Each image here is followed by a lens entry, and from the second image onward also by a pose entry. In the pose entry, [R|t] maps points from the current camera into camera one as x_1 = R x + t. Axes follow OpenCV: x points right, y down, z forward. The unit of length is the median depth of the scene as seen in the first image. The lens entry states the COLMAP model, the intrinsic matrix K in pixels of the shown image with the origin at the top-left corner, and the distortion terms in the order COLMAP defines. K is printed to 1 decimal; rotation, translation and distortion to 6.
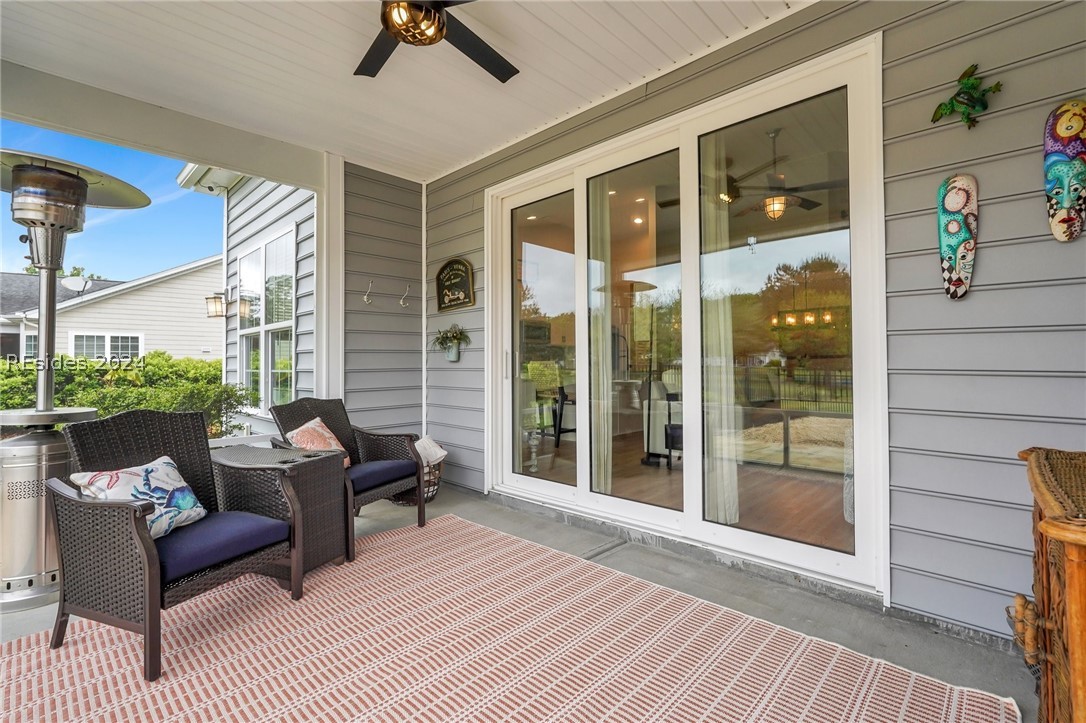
lens RADIAL K [[487.8, 0, 543.3], [0, 487.8, 357.6], [0, 0, 1]] dist [-0.003149, -0.000242]
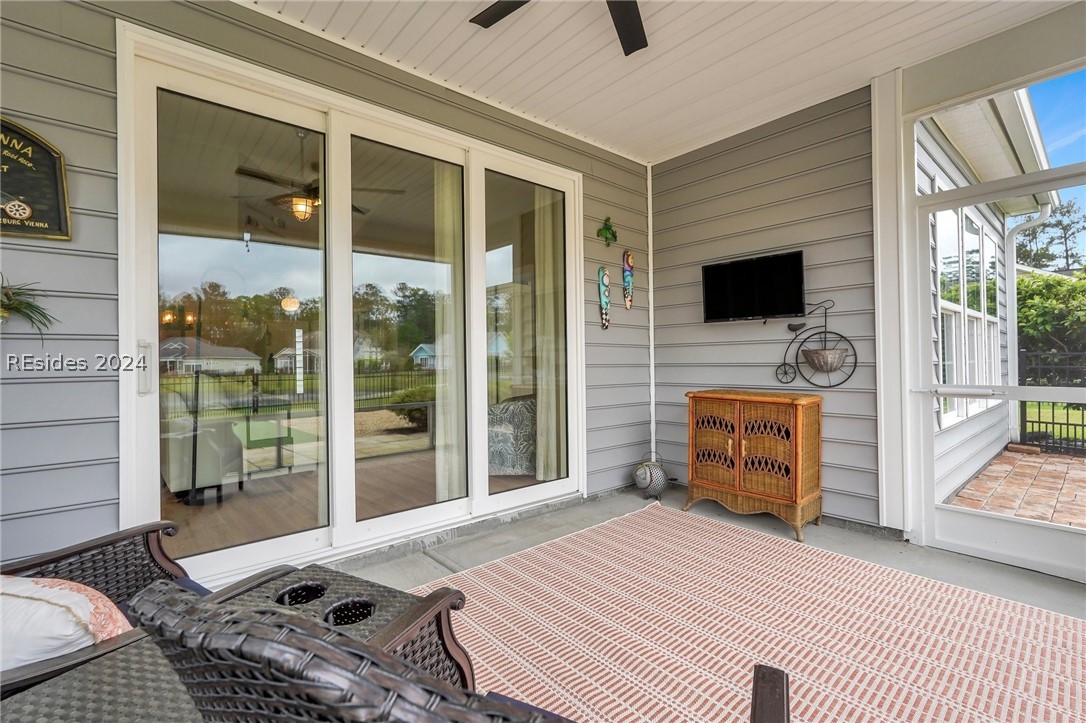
lens RADIAL K [[487.8, 0, 538.4], [0, 487.8, 358.5], [0, 0, 1]] dist [-0.003149, -0.000242]
pose [[0.099269, 0.008287, 0.995026, -0.936082], [-0.000833, 0.999966, -0.008245, 0.013362], [-0.995060, -0.000010, 0.099272, 0.851312]]
